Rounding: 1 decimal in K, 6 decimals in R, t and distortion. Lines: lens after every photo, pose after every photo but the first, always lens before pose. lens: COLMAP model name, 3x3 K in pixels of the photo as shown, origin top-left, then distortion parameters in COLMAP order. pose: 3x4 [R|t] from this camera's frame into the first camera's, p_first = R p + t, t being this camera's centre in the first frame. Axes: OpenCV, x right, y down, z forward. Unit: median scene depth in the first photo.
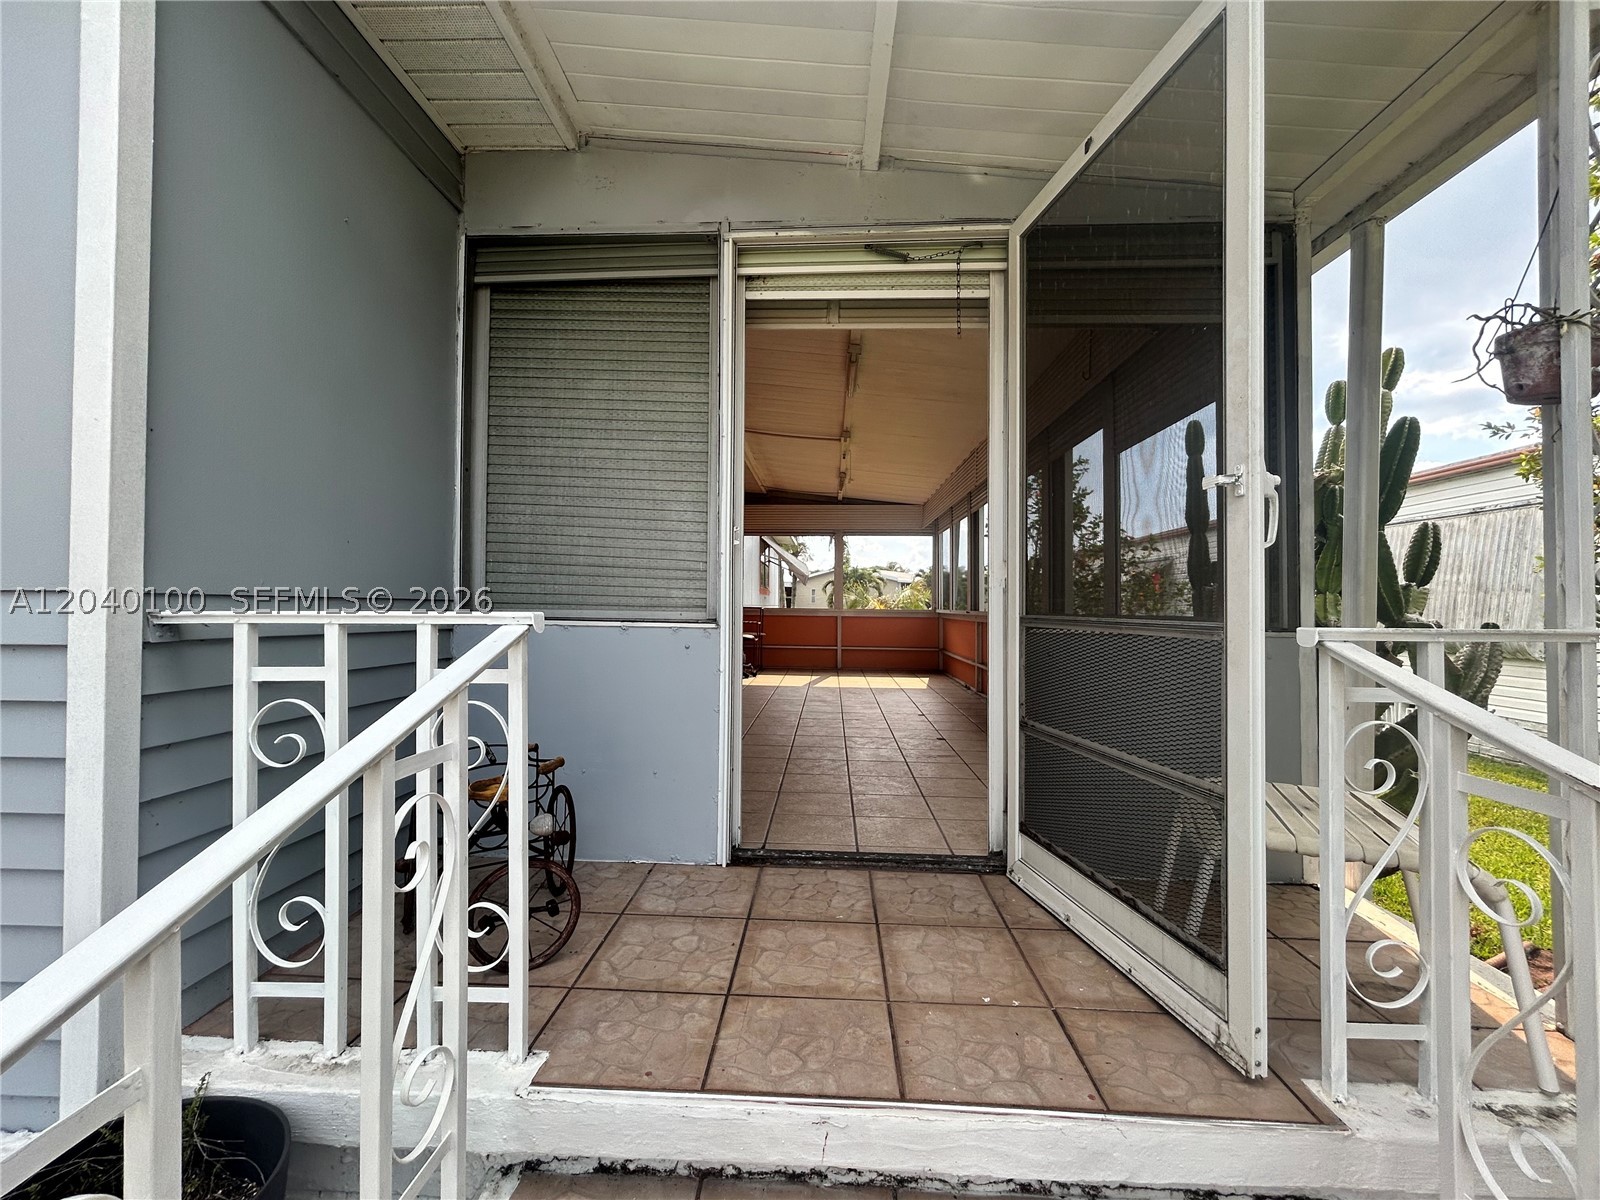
lens RADIAL K [[647.8, 0, 808.6], [0, 647.8, 600.6], [0, 0, 1]] dist [0.000963, 0.000713]
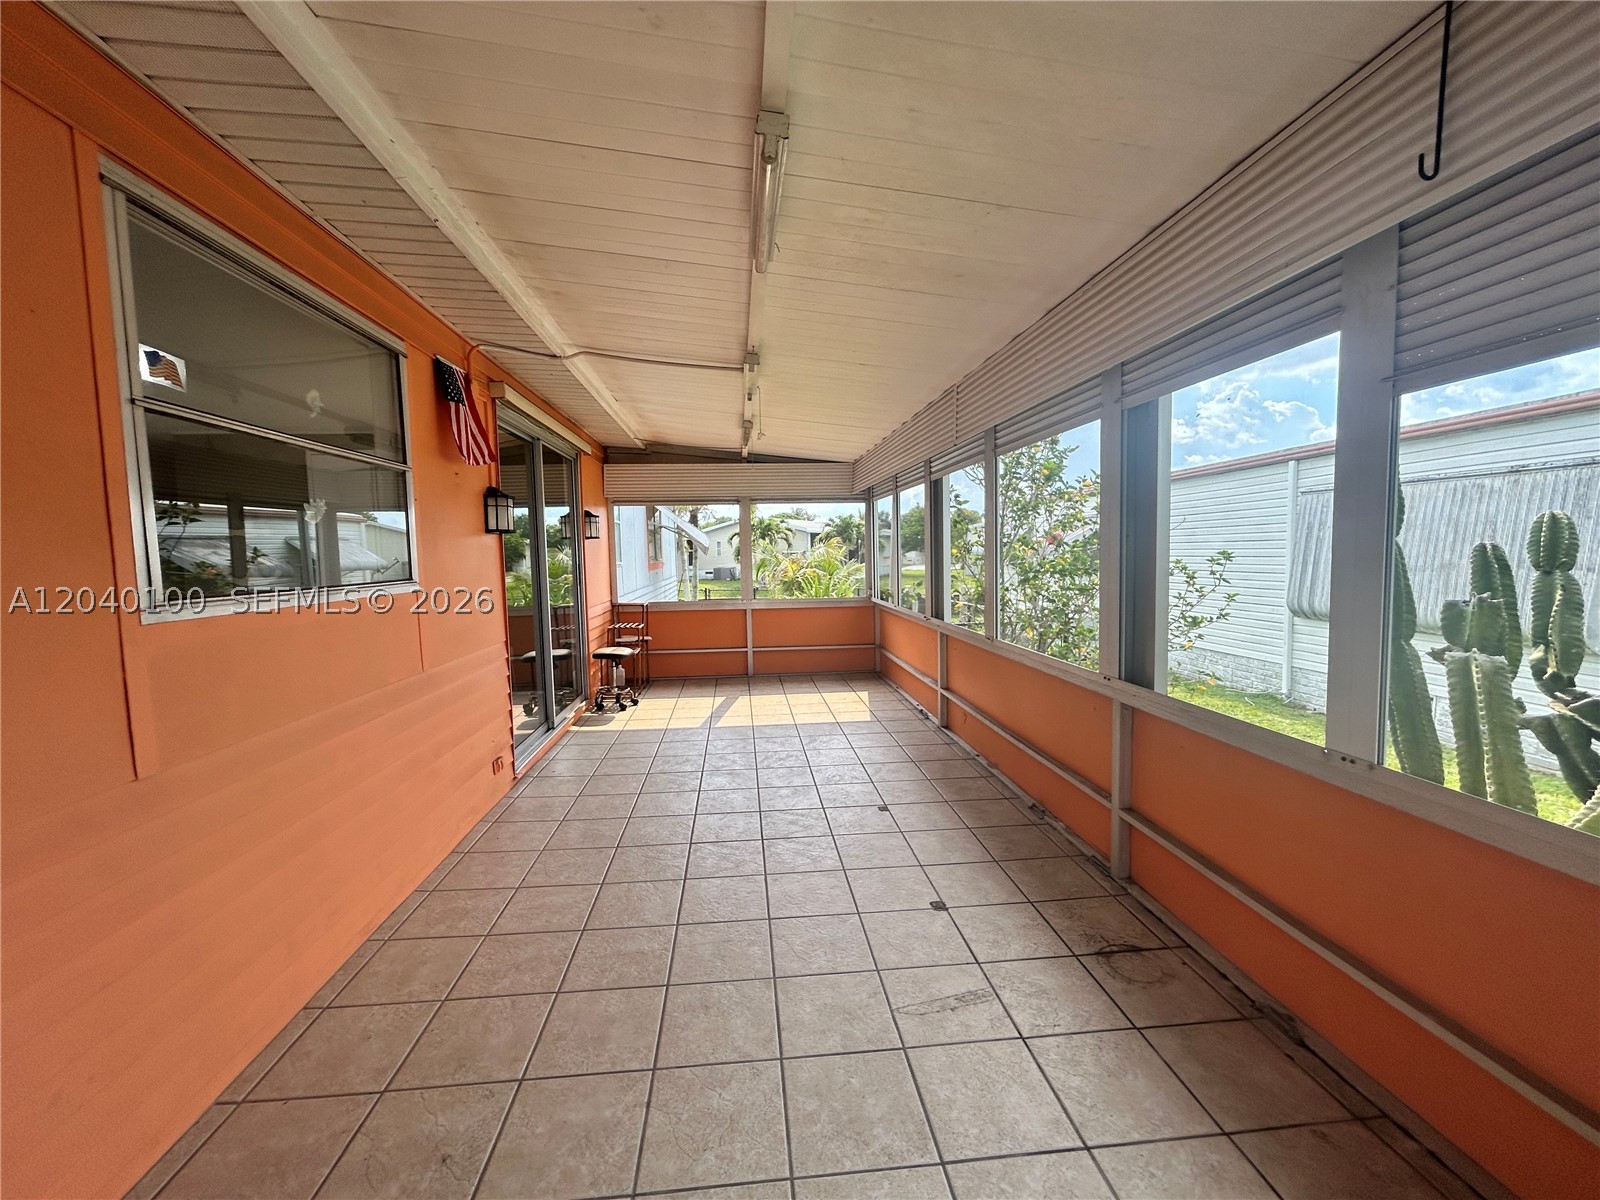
lens RADIAL K [[647.8, 0, 805.1], [0, 647.8, 603.3], [0, 0, 1]] dist [0.000963, 0.000713]
pose [[0.990200, -0.036875, 0.134702, 0.013174], [0.025047, 0.995764, 0.088474, -0.063152], [-0.137393, -0.084233, 0.986929, 0.289432]]
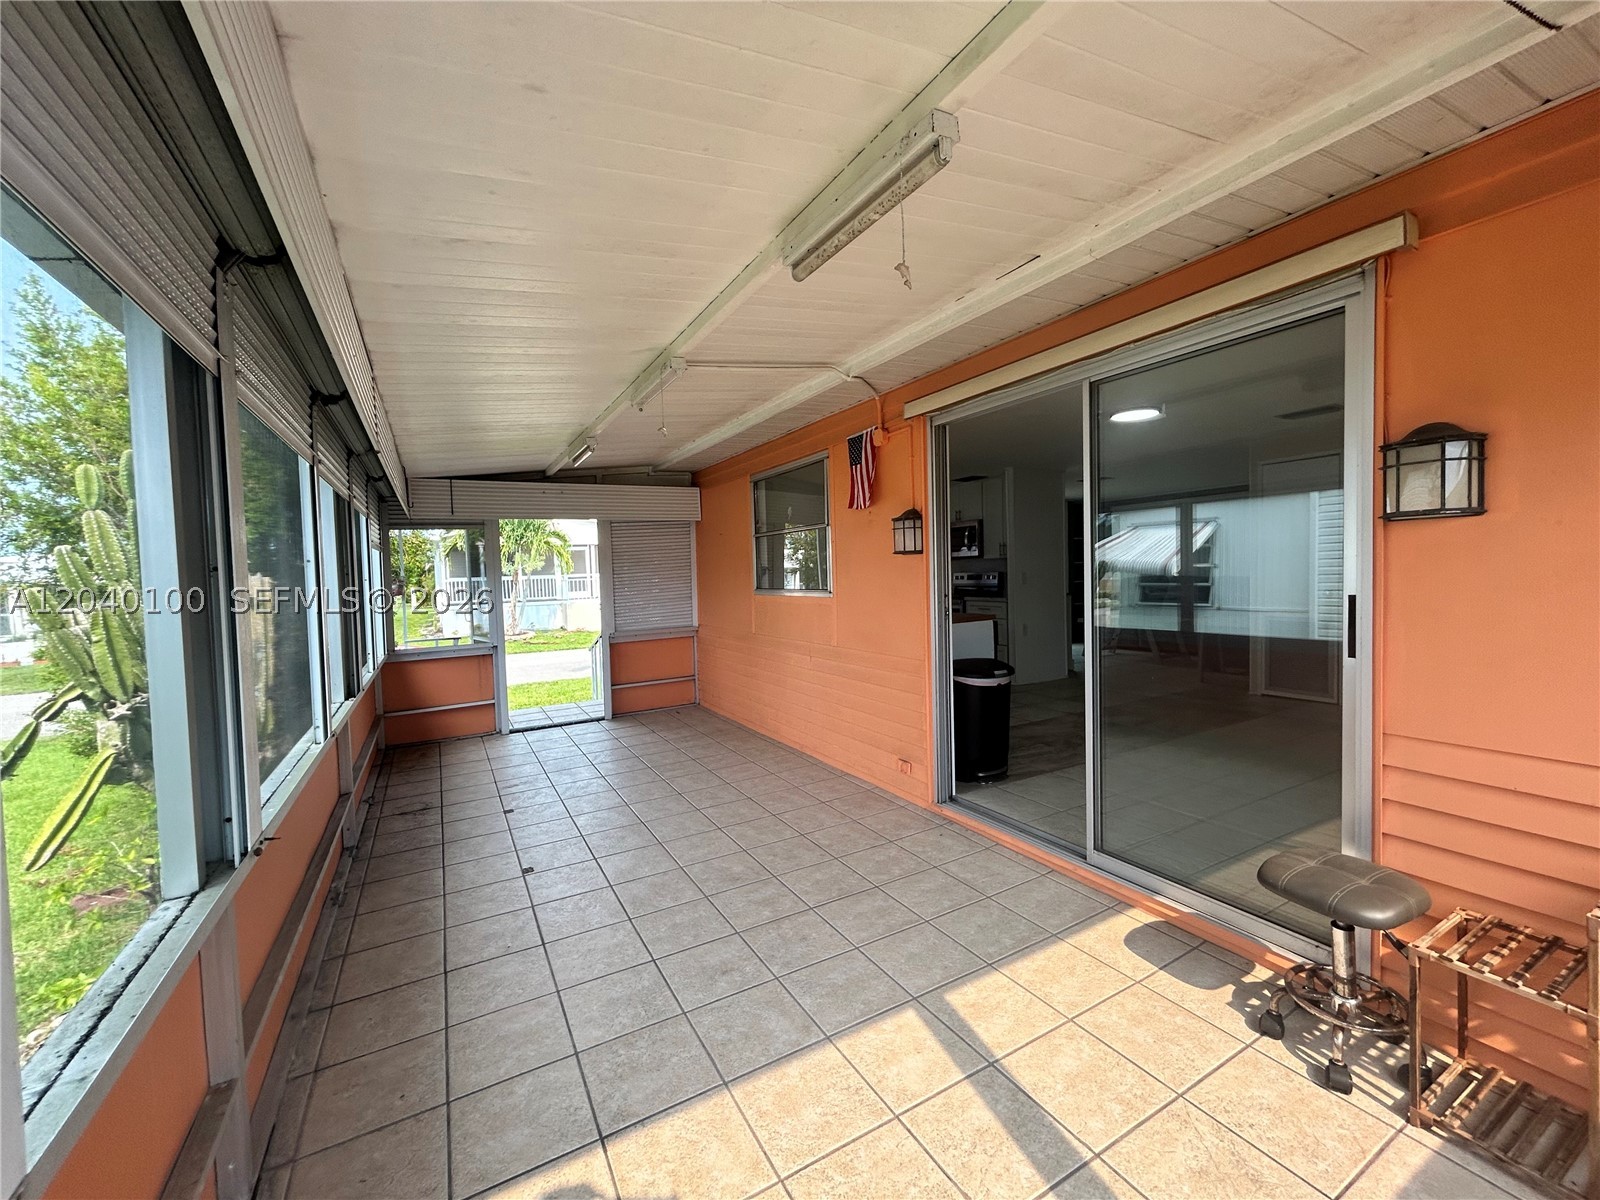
lens RADIAL K [[647.8, 0, 794.9], [0, 647.8, 593.0], [0, 0, 1]] dist [0.000963, 0.000713]
pose [[-0.857302, 0.041604, -0.513131, 0.191173], [0.032809, 0.999118, 0.026193, -0.063475], [0.513768, 0.005620, -0.857911, 1.208873]]
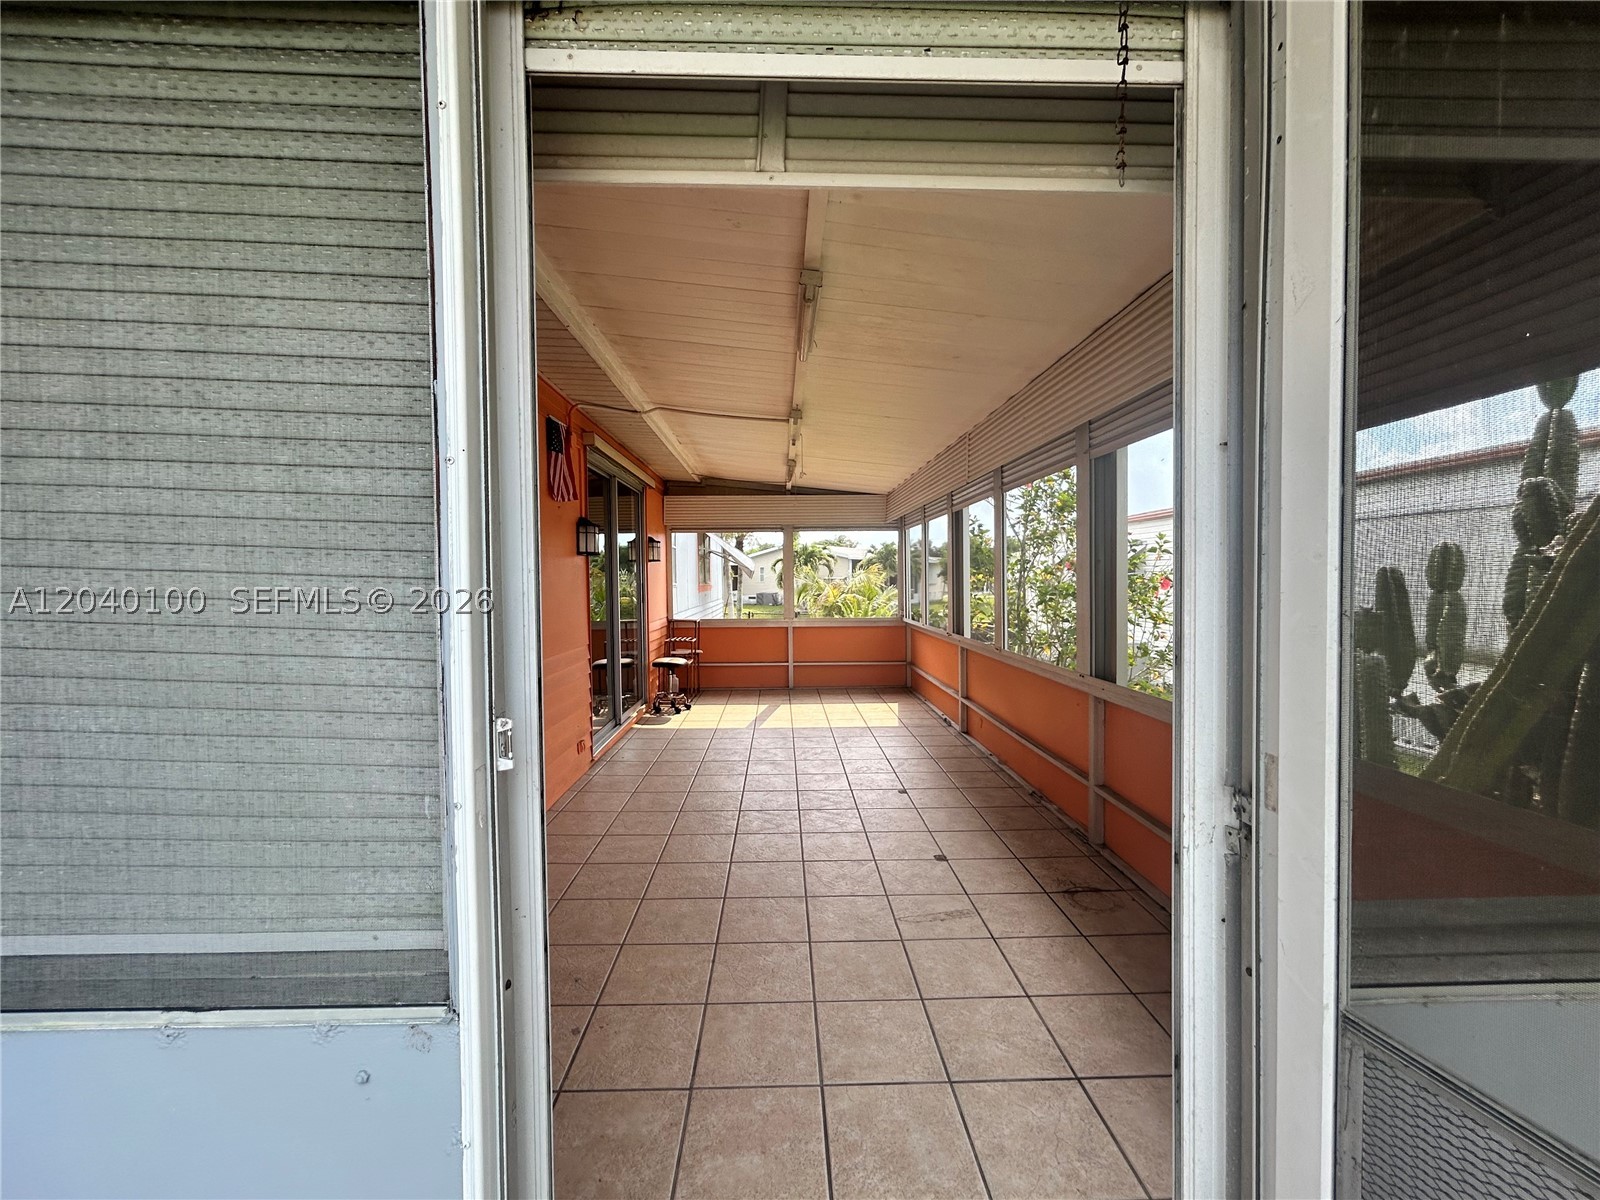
lens RADIAL K [[647.8, 0, 805.4], [0, 647.8, 601.8], [0, 0, 1]] dist [0.000963, 0.000713]
pose [[0.997172, -0.019843, 0.072490, 0.008384], [0.016684, 0.998896, 0.043923, -0.058125], [-0.073282, -0.042590, 0.996401, 0.197044]]
